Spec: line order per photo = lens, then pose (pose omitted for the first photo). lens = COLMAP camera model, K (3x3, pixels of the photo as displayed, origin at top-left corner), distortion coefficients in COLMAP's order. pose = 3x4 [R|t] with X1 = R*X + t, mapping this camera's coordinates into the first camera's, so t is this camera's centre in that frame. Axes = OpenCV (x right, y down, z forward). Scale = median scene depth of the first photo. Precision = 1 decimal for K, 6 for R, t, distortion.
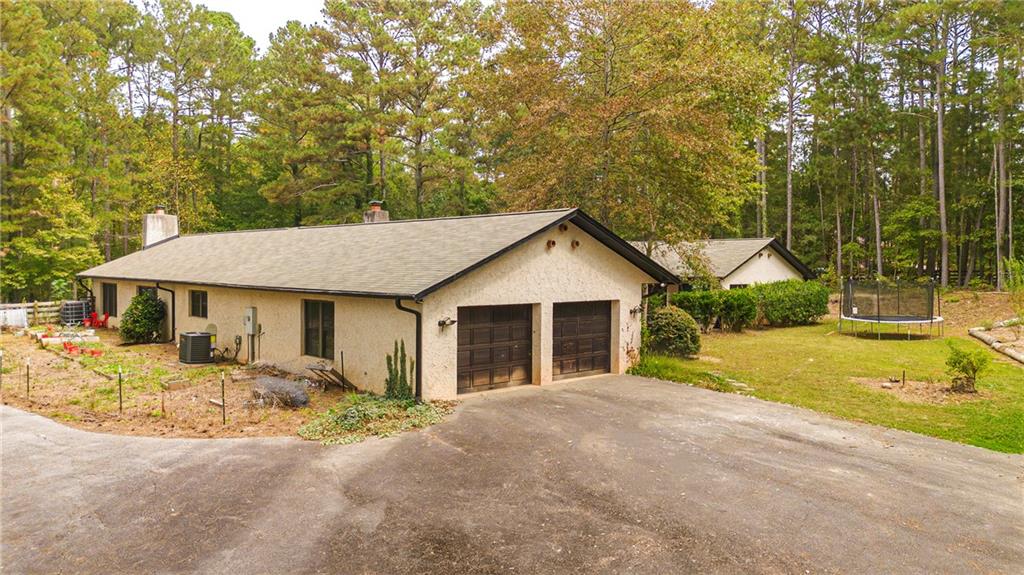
lens RADIAL K [[711.5, 0, 506.4], [0, 711.5, 287.2], [0, 0, 1]] dist [-0.015568, 0.024090]
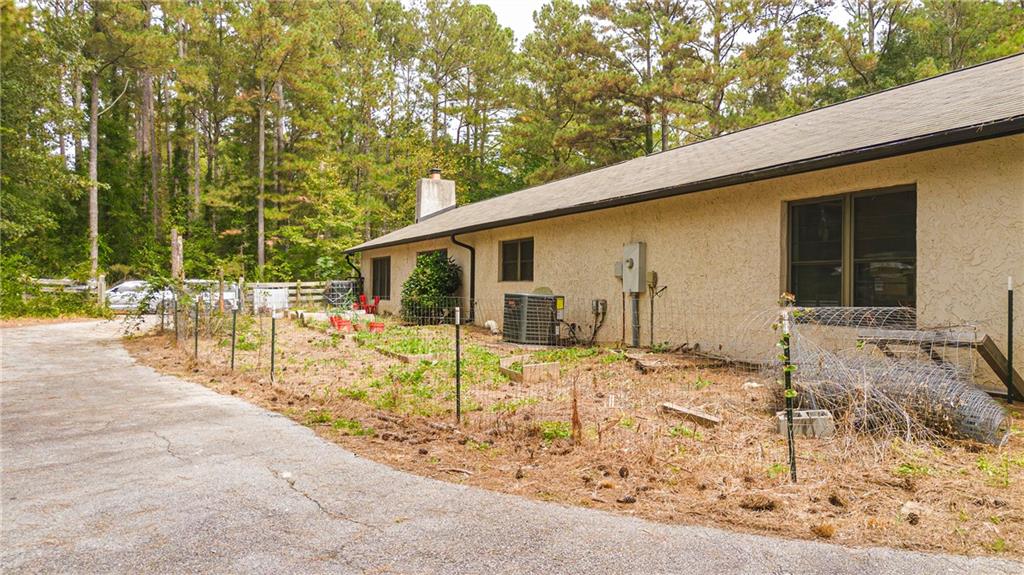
lens RADIAL K [[711.5, 0, 516.5], [0, 711.5, 287.8], [0, 0, 1]] dist [-0.015568, 0.024090]
pose [[0.956698, -0.000812, -0.291082, -0.188965], [-0.010079, 0.999304, -0.035914, 0.054769], [0.290908, 0.037292, 0.956024, 0.296305]]
